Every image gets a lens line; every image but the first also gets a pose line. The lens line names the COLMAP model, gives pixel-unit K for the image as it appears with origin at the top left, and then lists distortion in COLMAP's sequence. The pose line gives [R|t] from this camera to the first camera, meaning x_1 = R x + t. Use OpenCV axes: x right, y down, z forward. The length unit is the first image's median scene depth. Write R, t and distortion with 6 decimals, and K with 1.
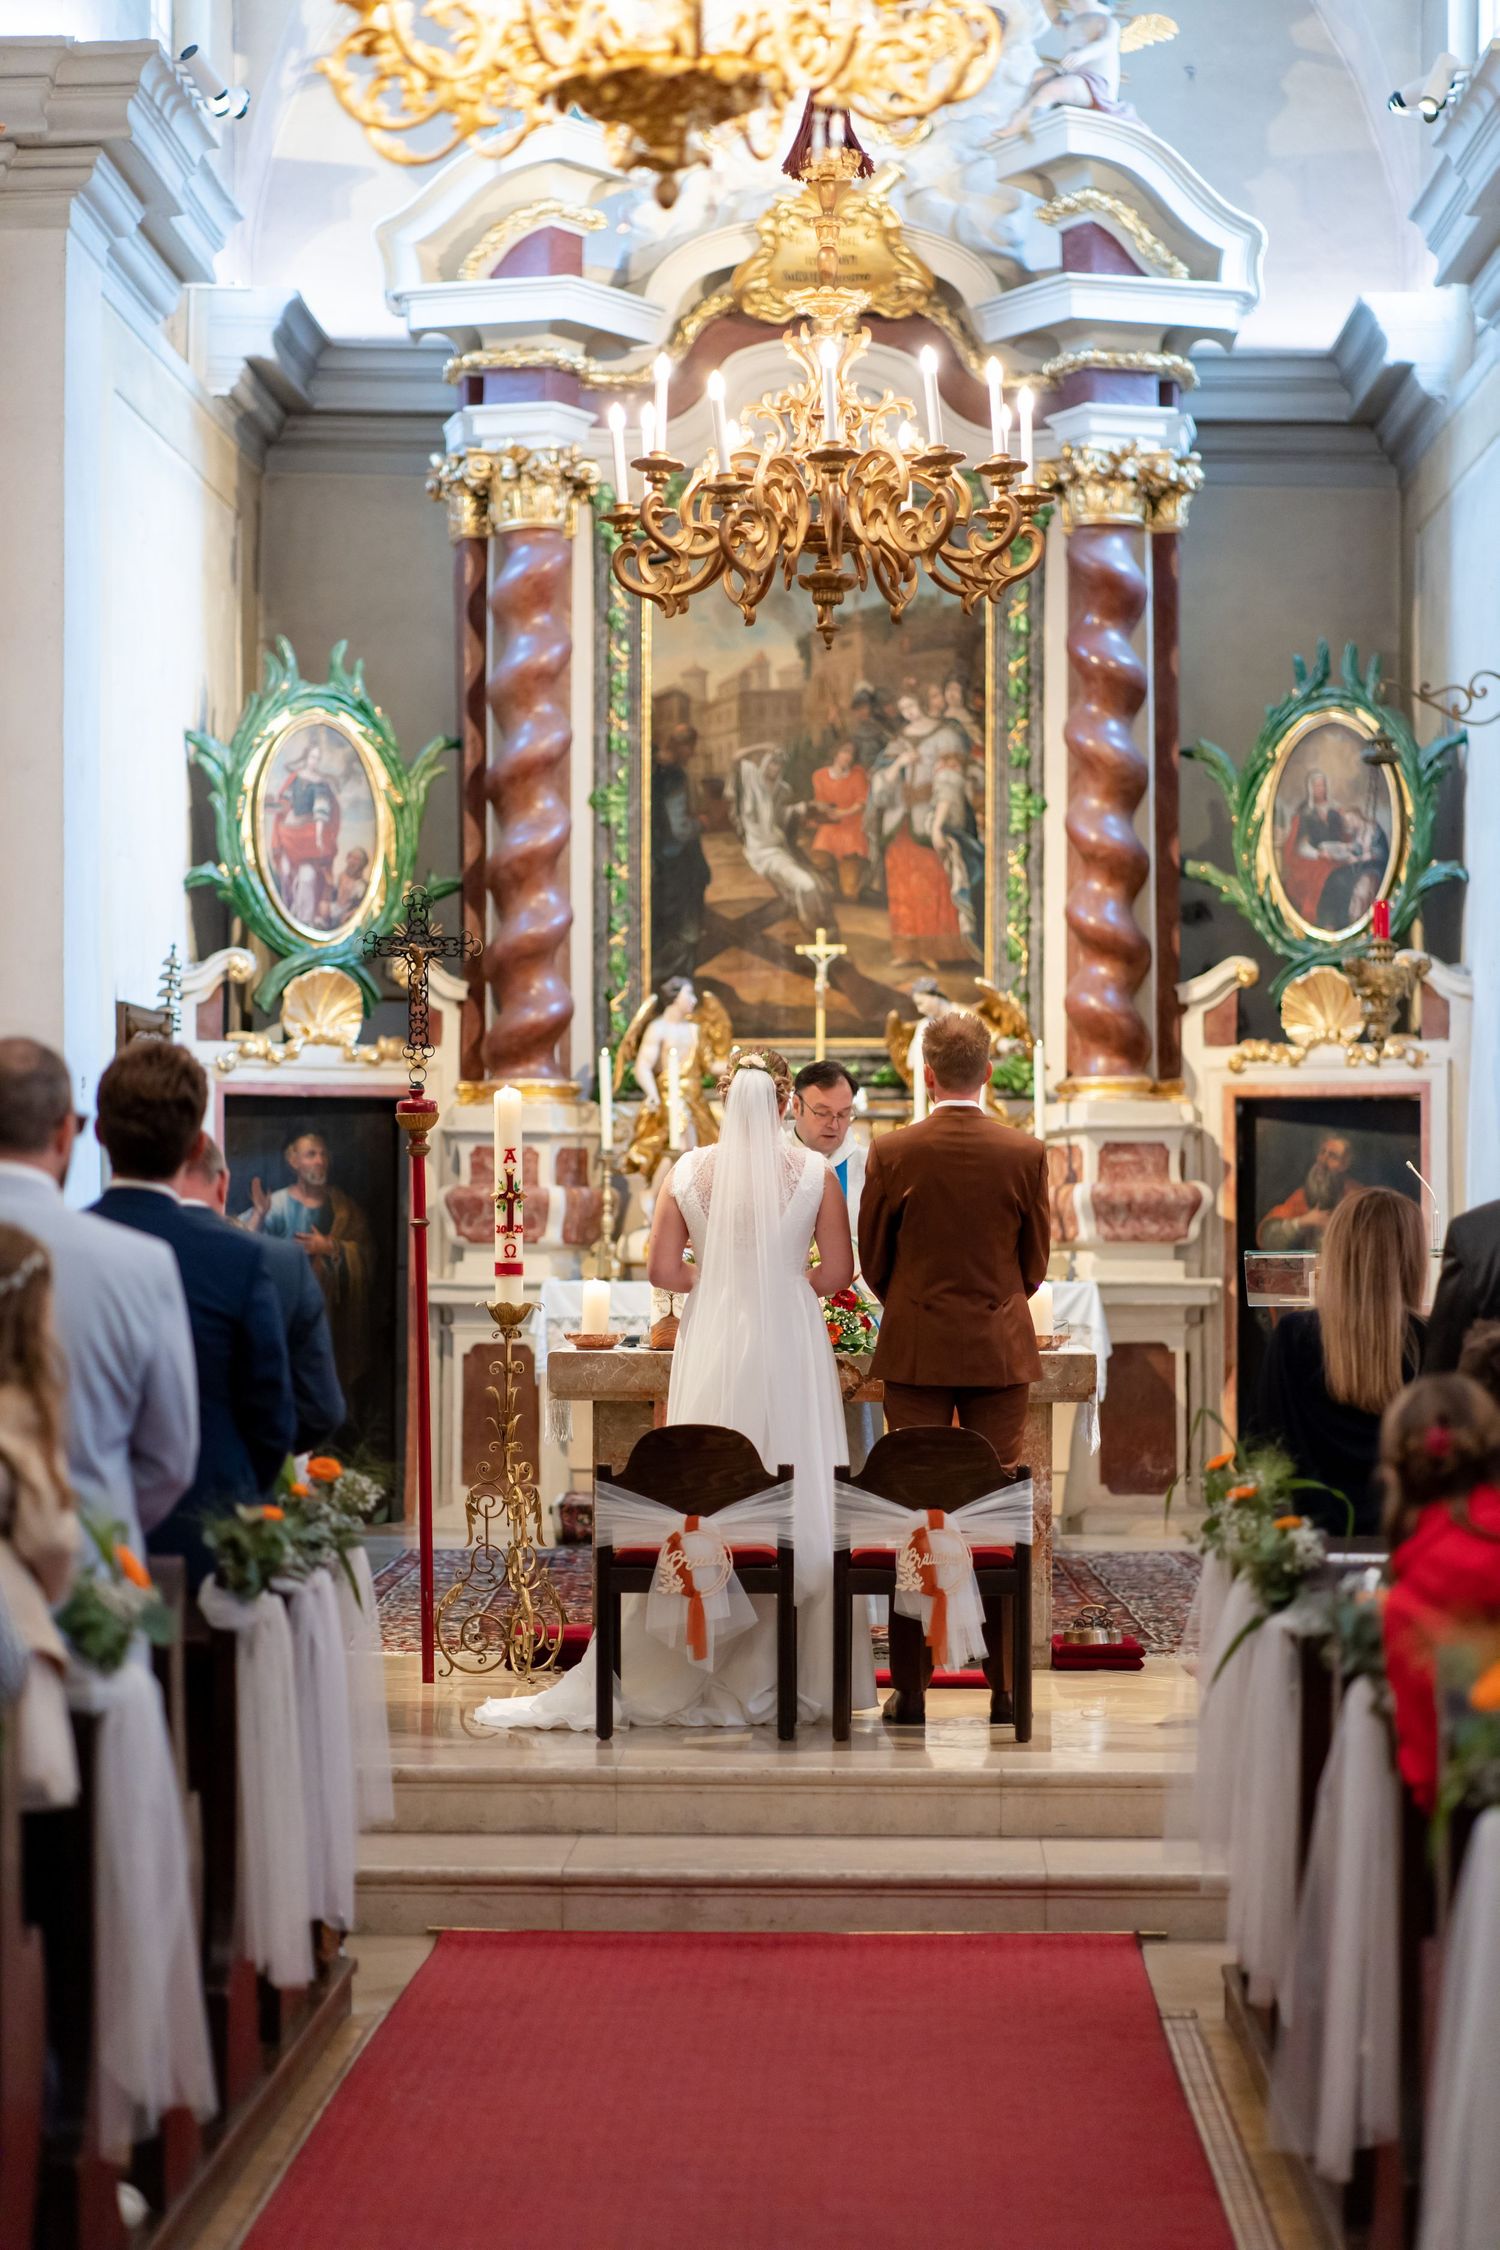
lens RADIAL K [[5465.5, 0, 750.0], [0, 5465.5, 1125.0], [0, 0, 1]] dist [-0.040767, -0.113733]
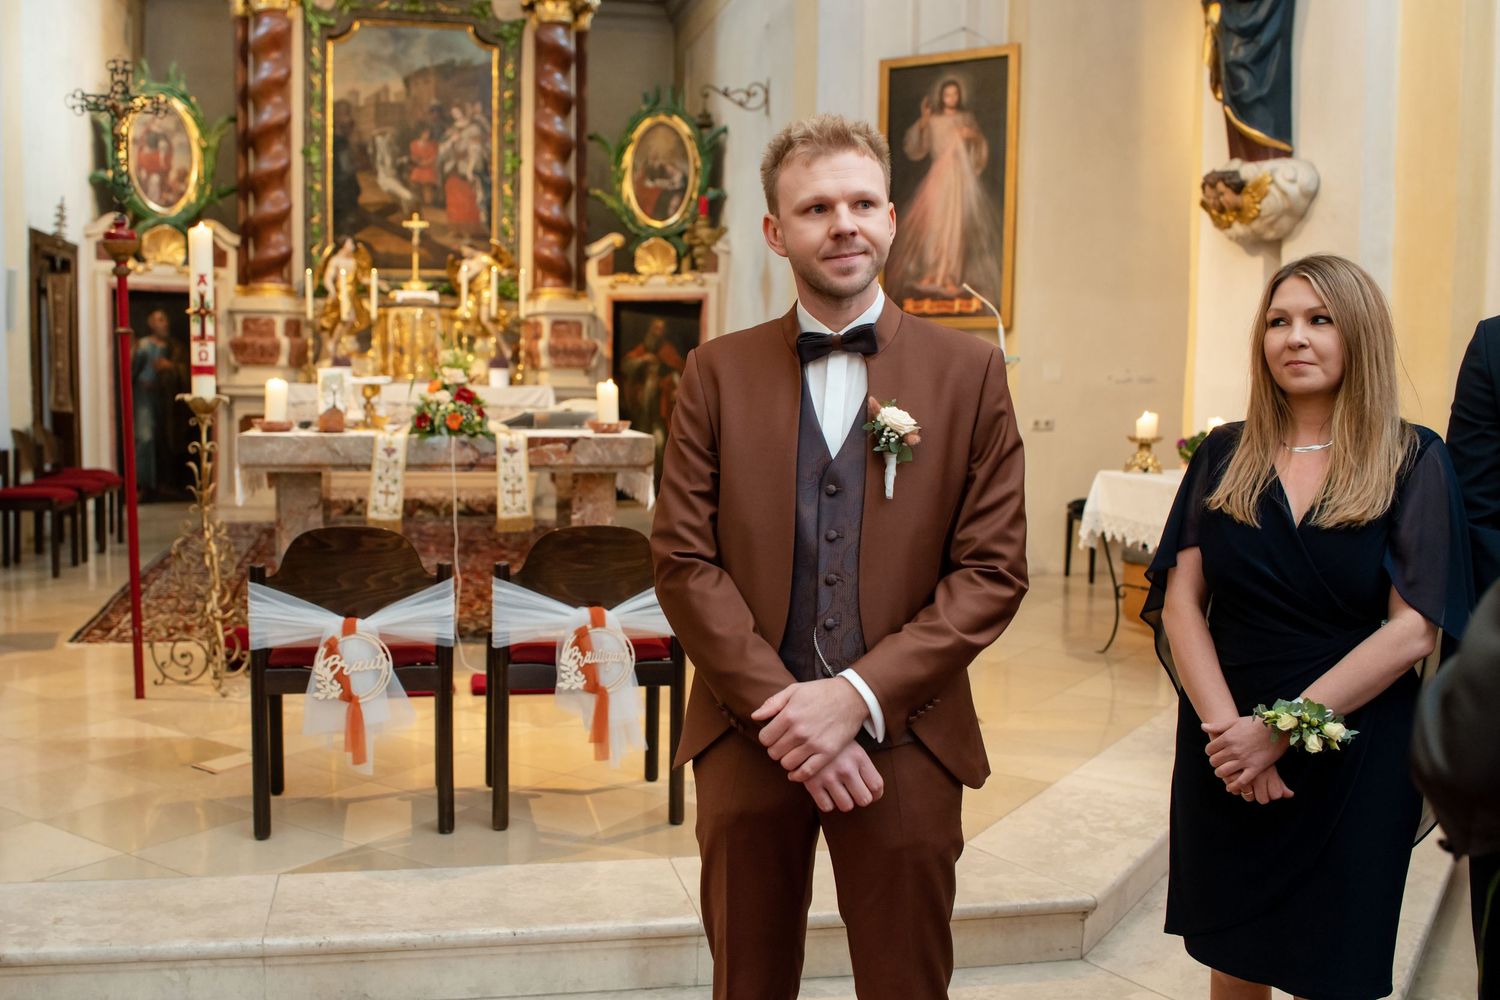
lens RADIAL K [[1457.4, 0, 677.3], [0, 1457.4, 498.9], [0, 0, 1]] dist [-0.060420, -0.003708]
pose [[0.978576, -0.007020, 0.205766, -0.003824], [-0.014422, 0.994626, 0.102521, 0.013470], [-0.205380, -0.103292, 0.973216, 0.434126]]
